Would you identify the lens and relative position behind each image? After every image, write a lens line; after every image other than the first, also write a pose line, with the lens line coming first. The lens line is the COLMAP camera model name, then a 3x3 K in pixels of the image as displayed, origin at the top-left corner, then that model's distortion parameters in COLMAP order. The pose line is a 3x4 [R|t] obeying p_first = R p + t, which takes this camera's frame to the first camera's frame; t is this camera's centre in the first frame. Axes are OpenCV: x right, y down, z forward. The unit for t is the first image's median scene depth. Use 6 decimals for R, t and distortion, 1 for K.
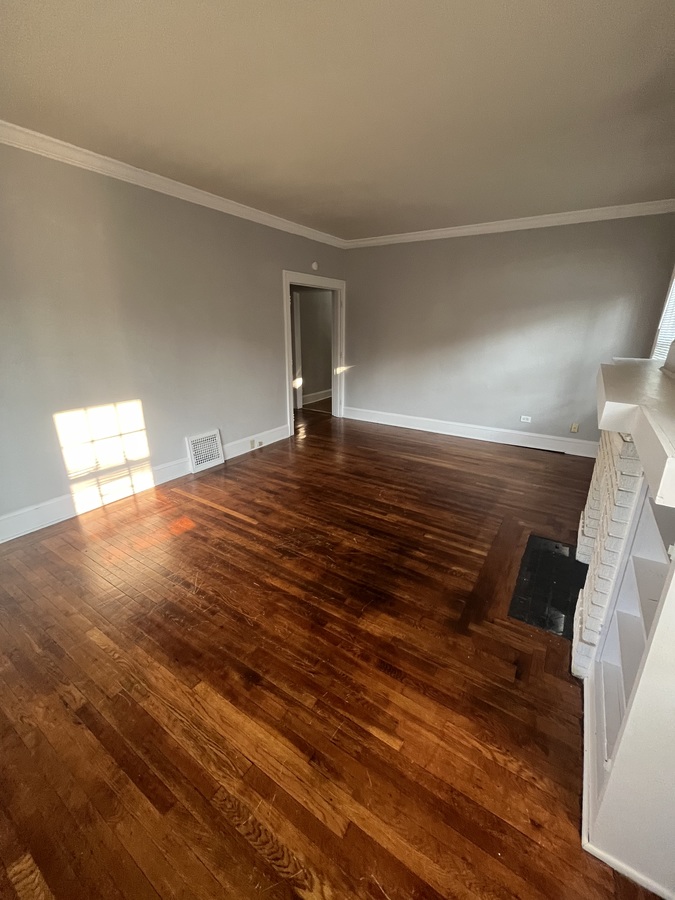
lens RADIAL K [[366.4, 0, 338.6], [0, 366.4, 445.9], [0, 0, 1]] dist [-0.003957, -0.000166]
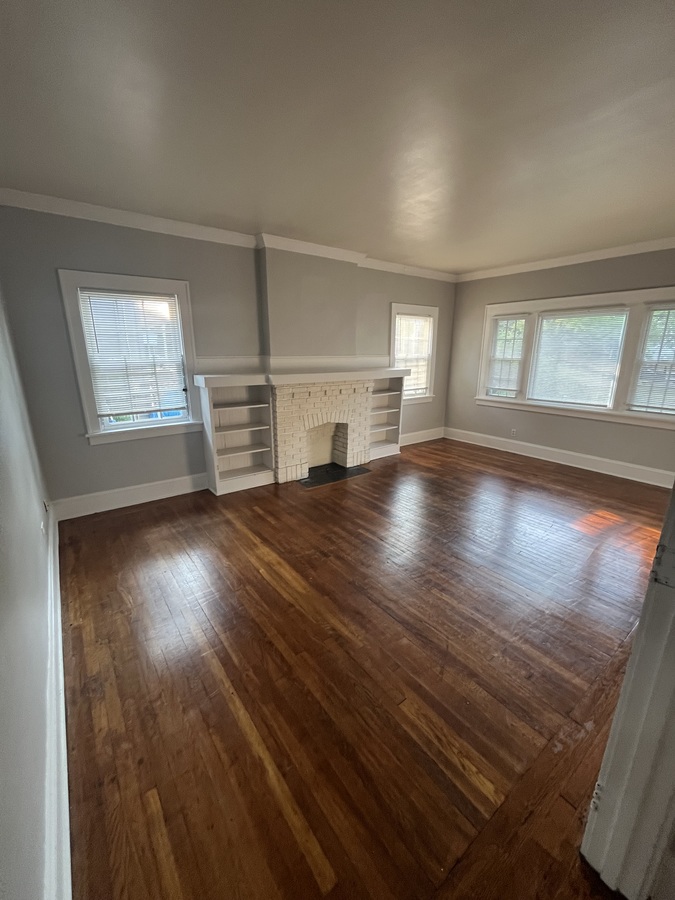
lens RADIAL K [[366.4, 0, 335.6], [0, 366.4, 448.7], [0, 0, 1]] dist [-0.003957, -0.000166]
pose [[-0.938380, -0.098130, 0.331381, -0.055507], [0.102032, 0.837443, 0.536916, -0.631105], [-0.330201, 0.537642, -0.775827, 1.876398]]
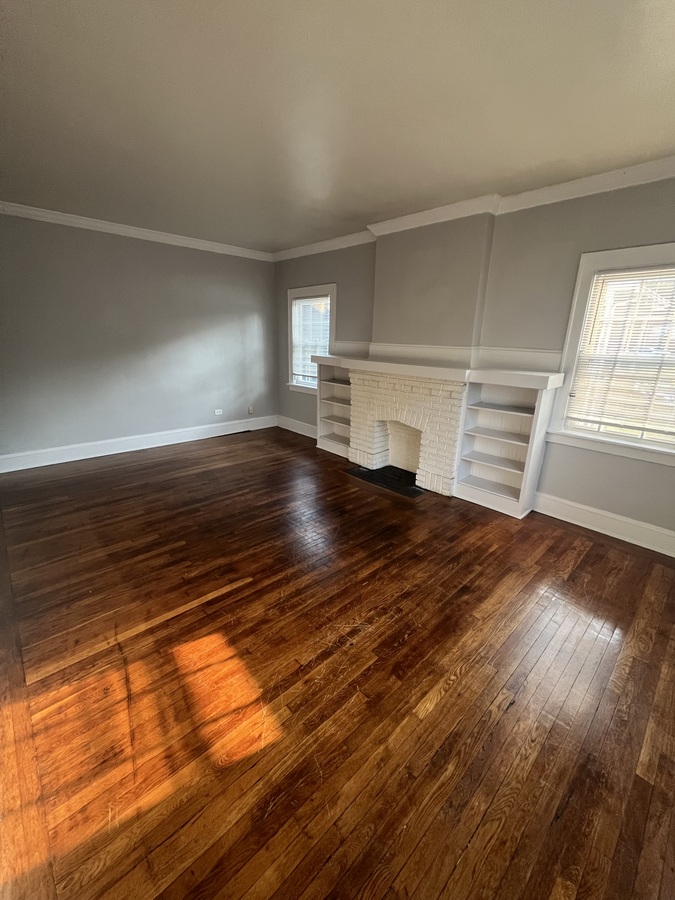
lens RADIAL K [[366.4, 0, 338.2], [0, 366.4, 446.8], [0, 0, 1]] dist [-0.003957, -0.000166]
pose [[0.236093, -0.279618, 0.930631, -0.811949], [0.281303, 0.936365, 0.209976, -0.168858], [-0.930123, 0.212215, 0.299727, 0.493509]]
